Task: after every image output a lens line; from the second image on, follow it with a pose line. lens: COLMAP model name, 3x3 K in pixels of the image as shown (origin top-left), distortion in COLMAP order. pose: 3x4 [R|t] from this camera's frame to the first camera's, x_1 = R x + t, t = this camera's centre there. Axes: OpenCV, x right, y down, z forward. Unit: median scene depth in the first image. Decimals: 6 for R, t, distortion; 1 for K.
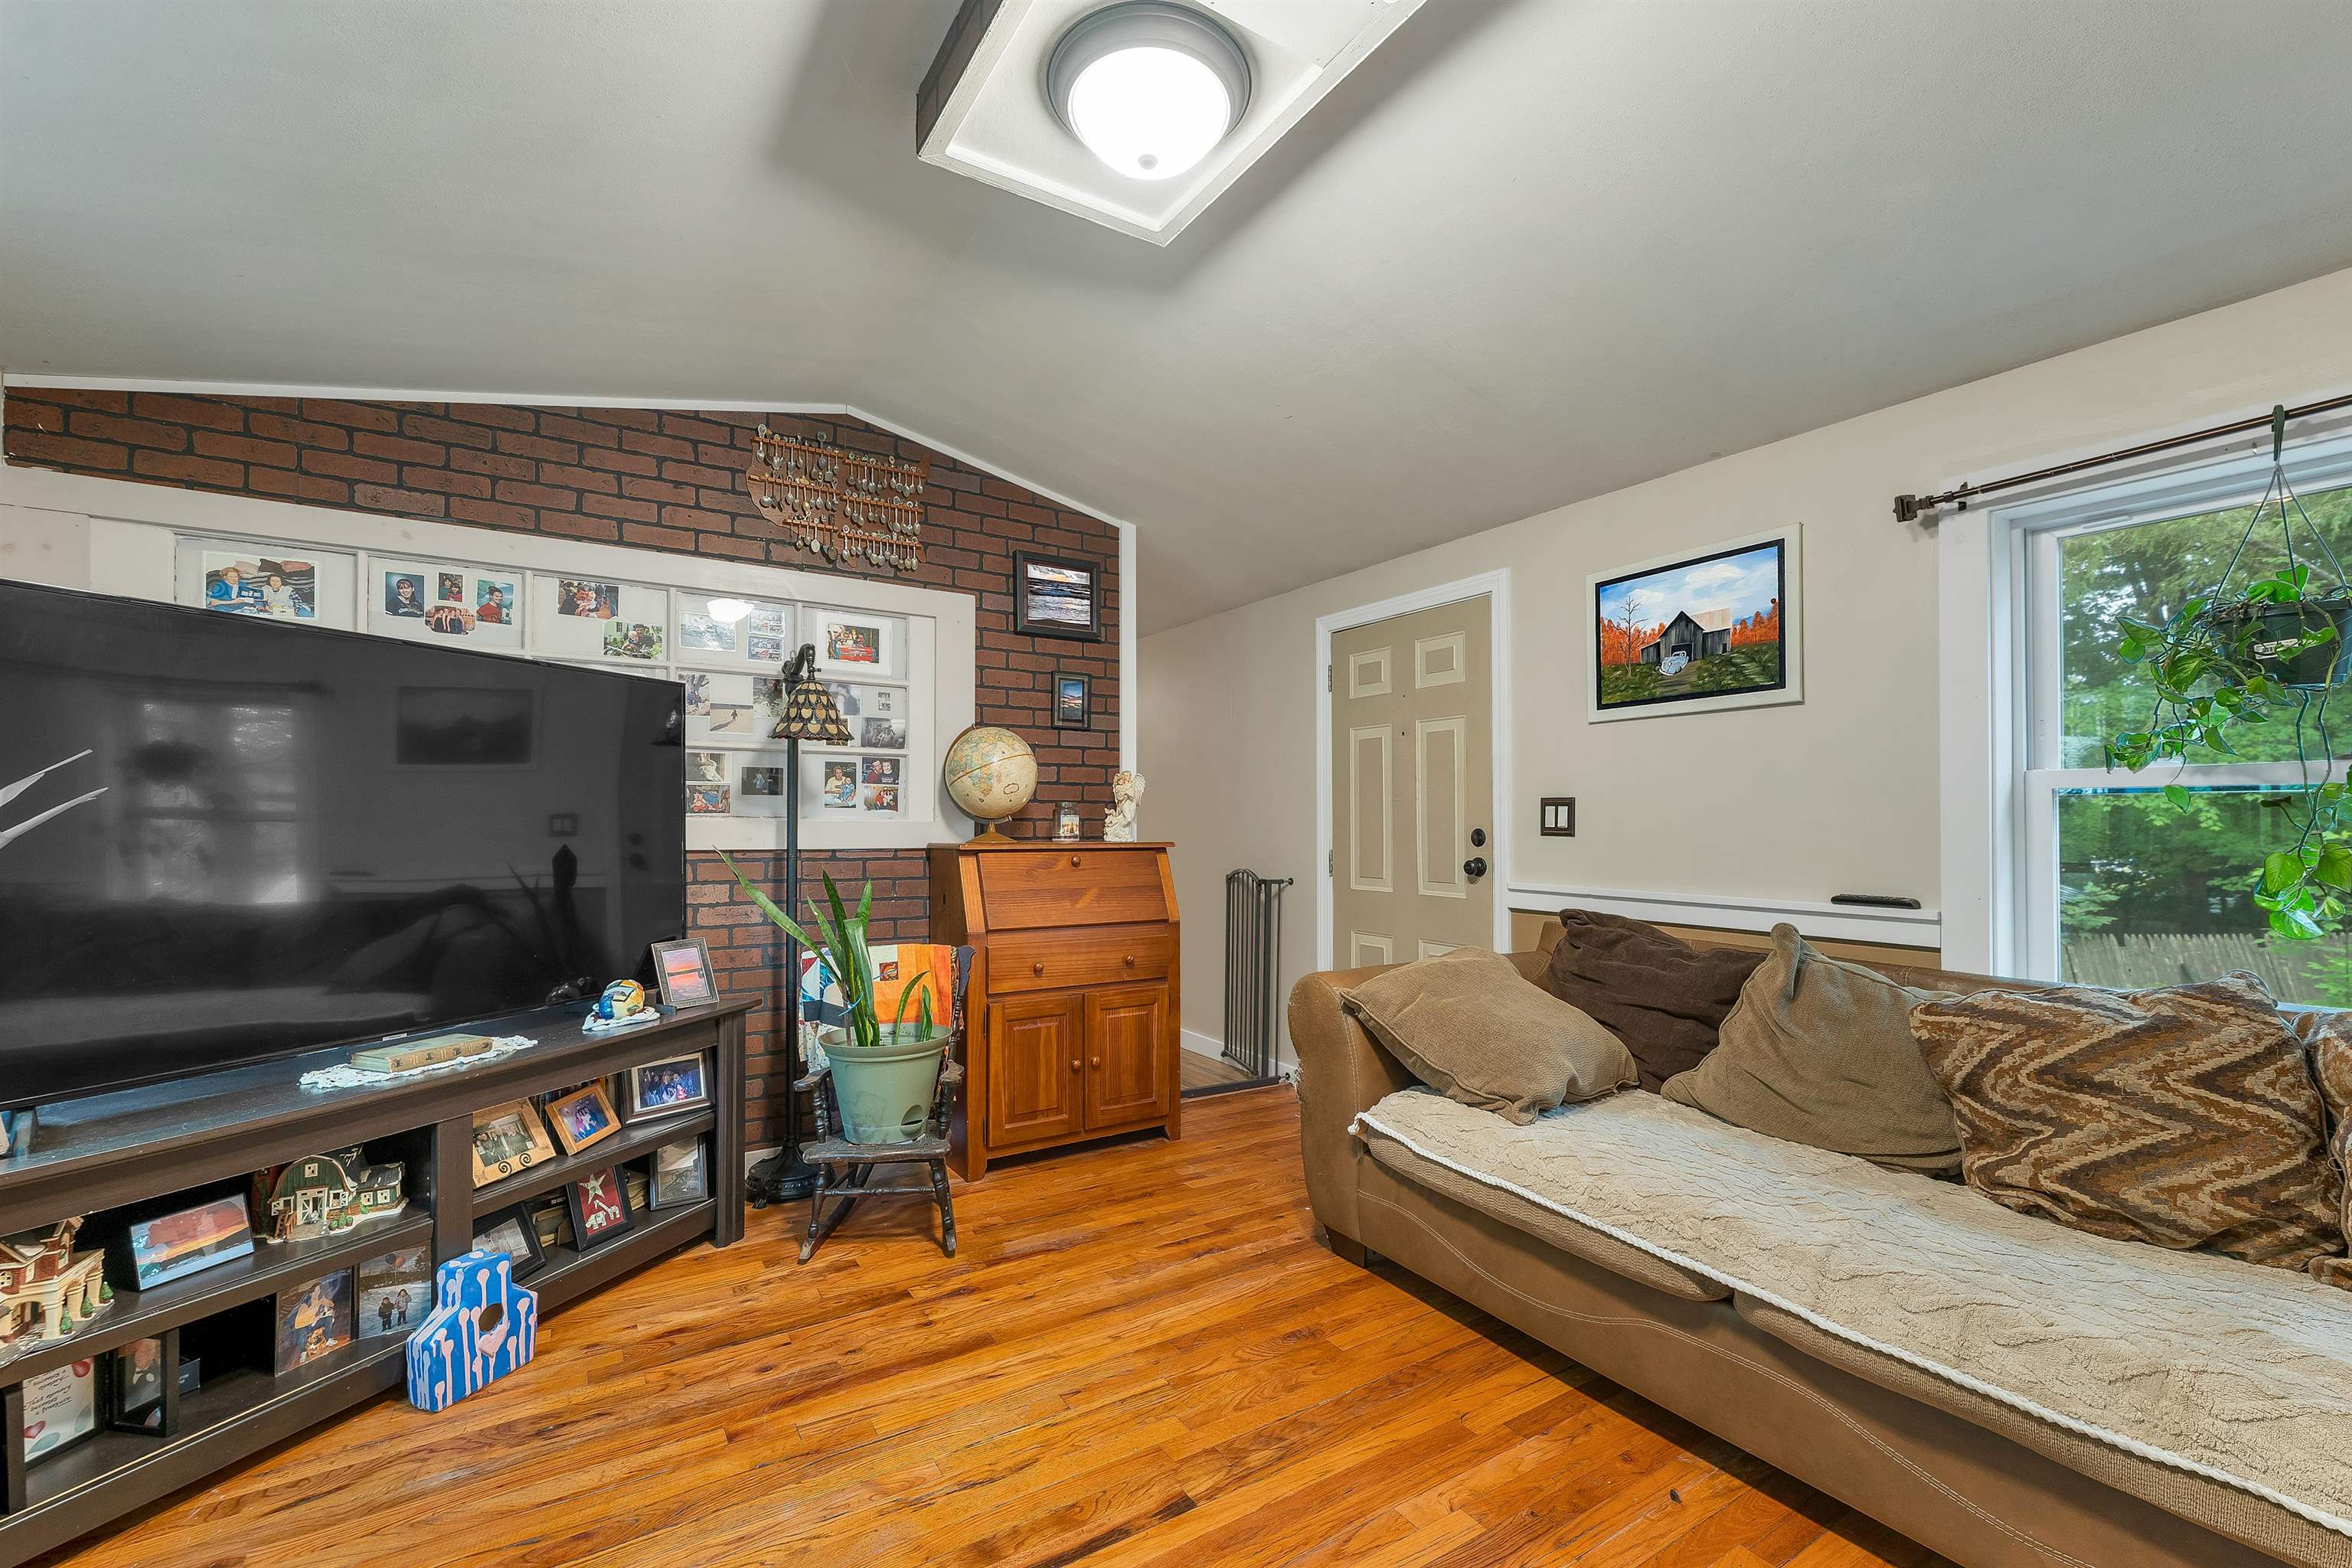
lens RADIAL K [[975.4, 0, 1170.2], [0, 975.4, 808.2], [0, 0, 1]] dist [0.002288, 0.000047]
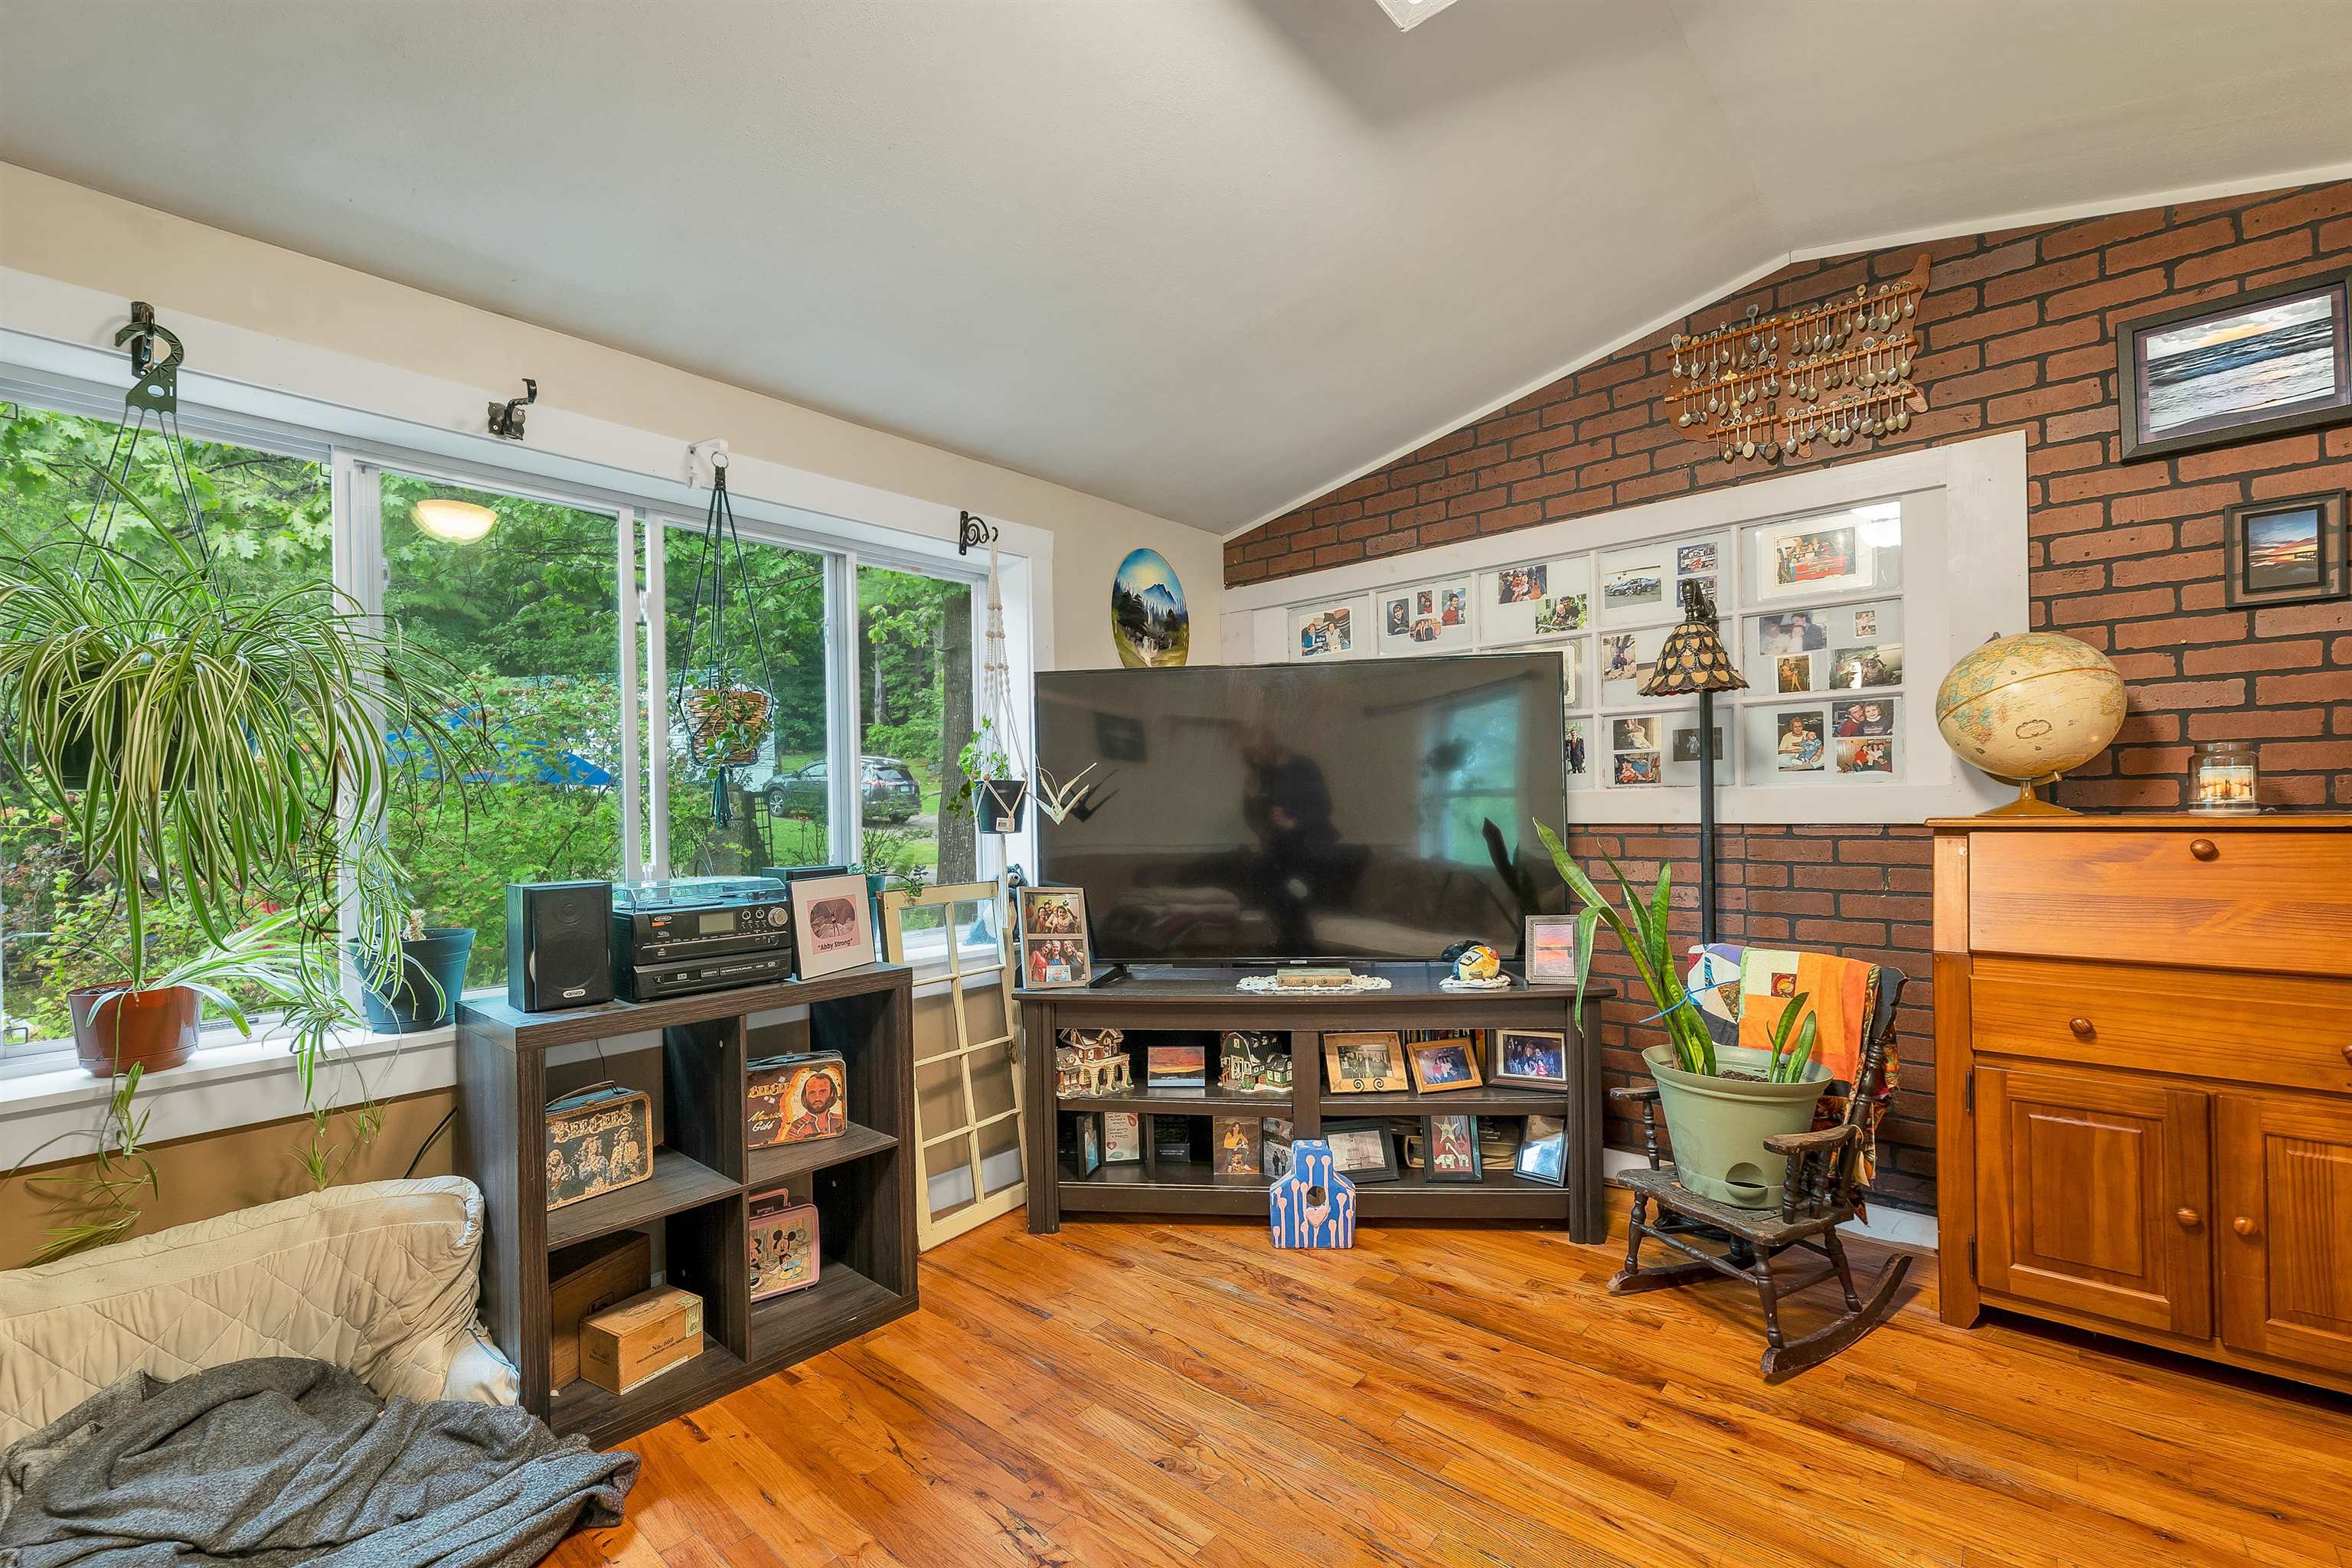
lens RADIAL K [[990.8, 0, 1162.1], [0, 990.8, 805.4], [0, 0, 1]] dist [0.001502, -0.000272]
pose [[0.274579, -0.009314, -0.961519, 0.342512], [0.033580, 0.999436, -0.000092, 0.011869], [0.960978, -0.032263, 0.274737, 0.348211]]
